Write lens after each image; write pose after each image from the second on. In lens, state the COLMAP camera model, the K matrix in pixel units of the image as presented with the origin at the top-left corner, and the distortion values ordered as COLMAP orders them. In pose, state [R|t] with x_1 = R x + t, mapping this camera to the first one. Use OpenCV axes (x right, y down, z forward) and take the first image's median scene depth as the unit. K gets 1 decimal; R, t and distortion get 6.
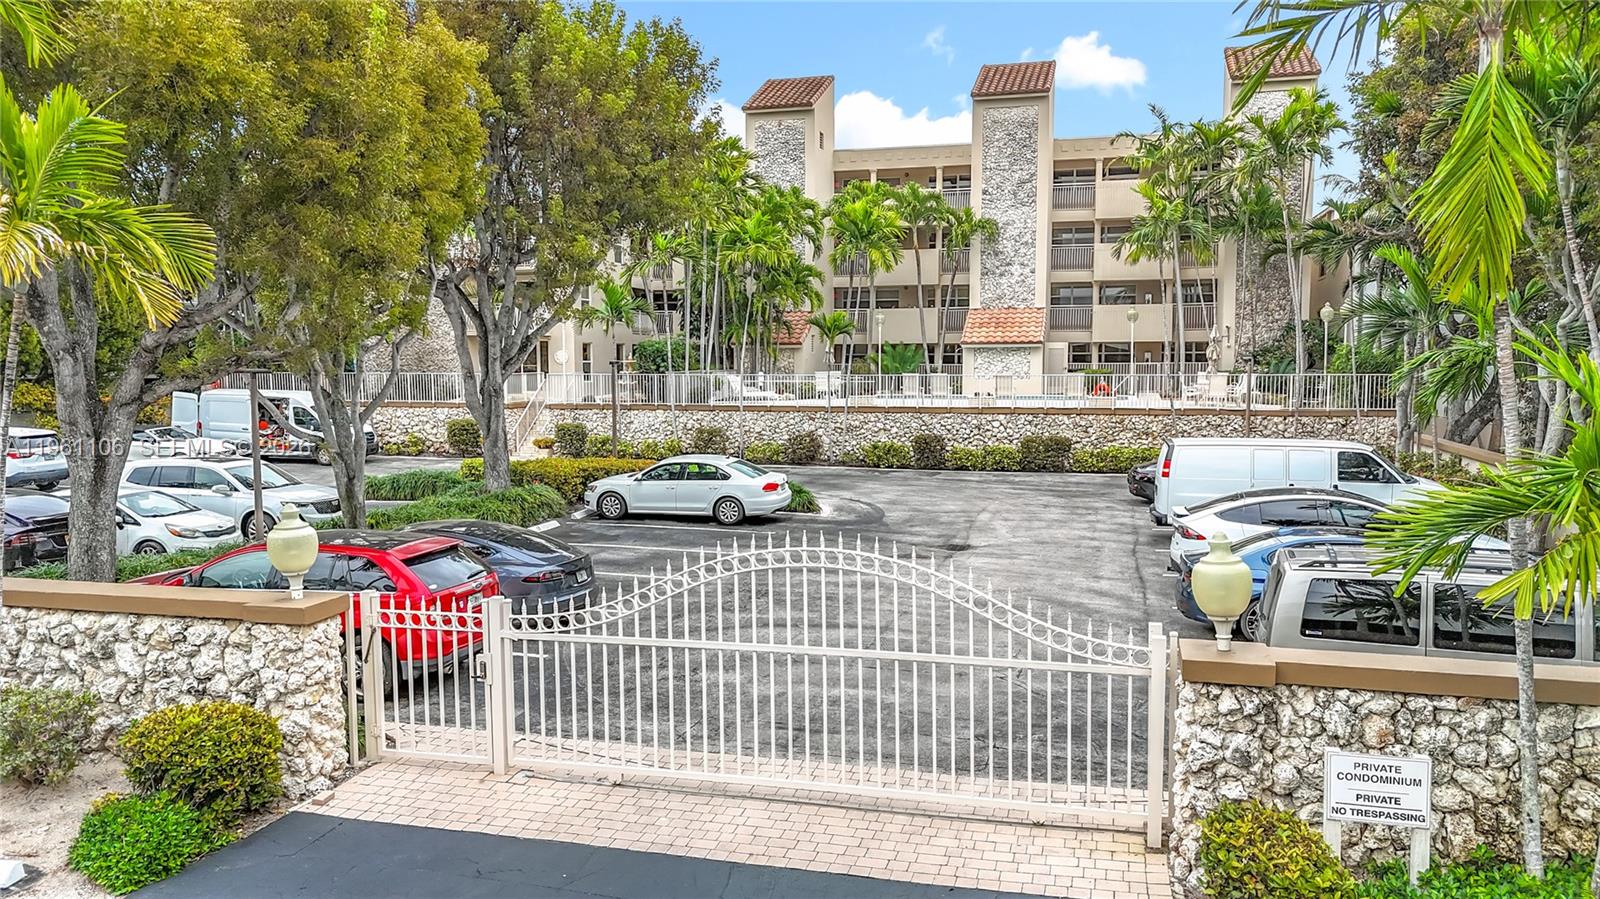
lens RADIAL K [[1151.9, 0, 801.9], [0, 1151.9, 458.1], [0, 0, 1]] dist [0.084904, -0.072269]
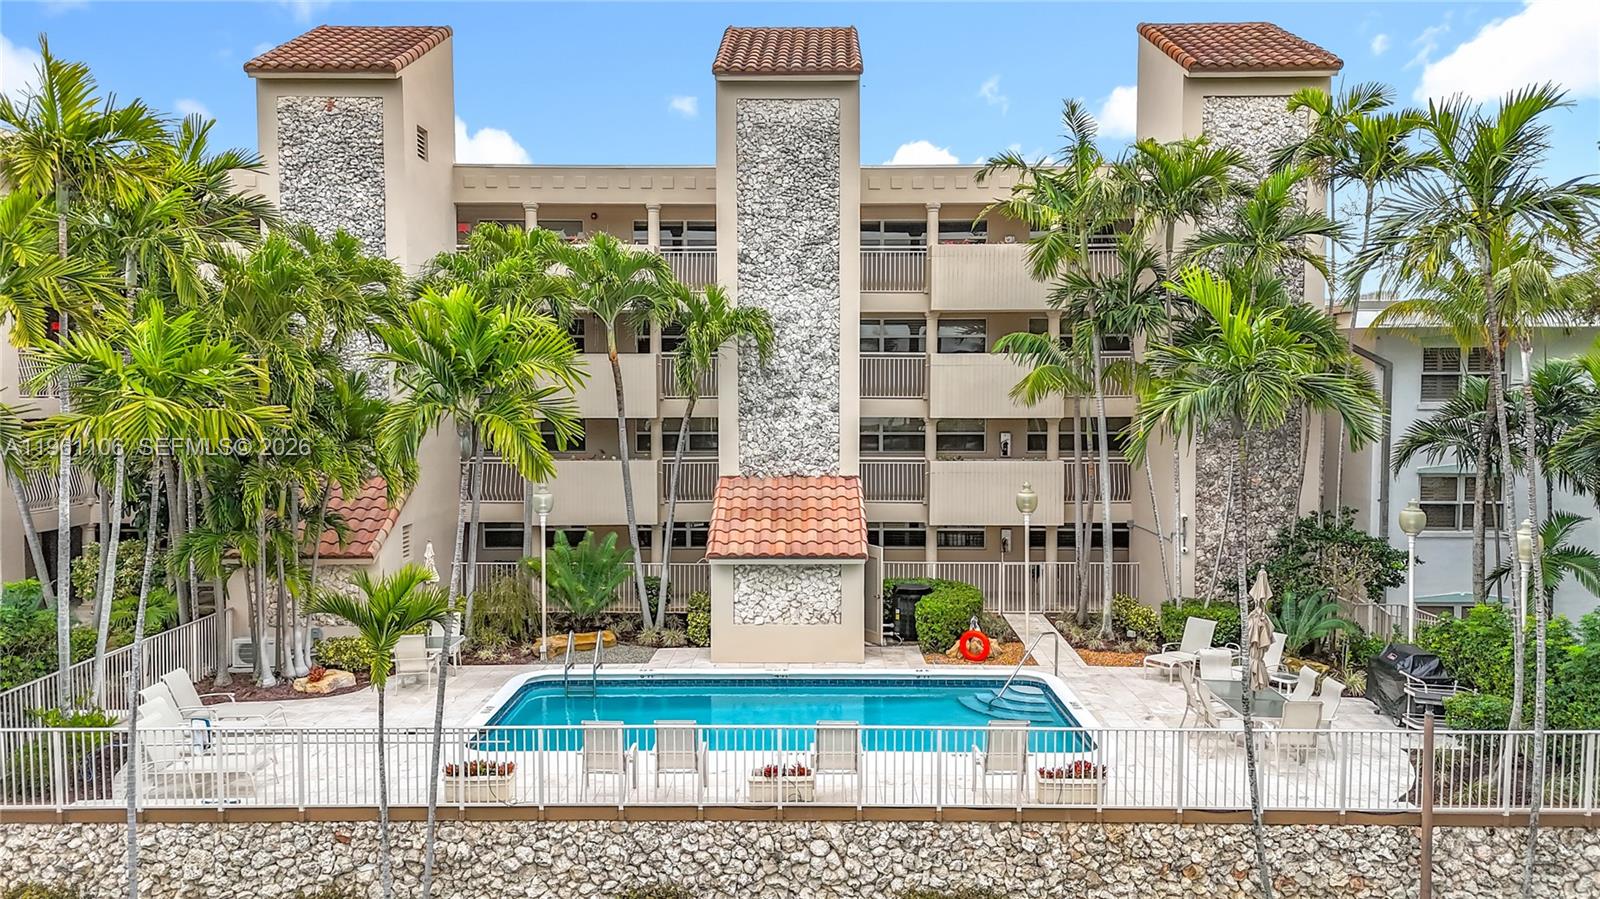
lens RADIAL K [[1151.9, 0, 801.9], [0, 1151.9, 458.1], [0, 0, 1]] dist [0.084904, -0.072269]
pose [[0.967674, -0.013624, 0.251837, 0.050436], [0.021209, 0.999399, -0.027428, -0.123281], [-0.251312, 0.031882, 0.967381, 0.488162]]
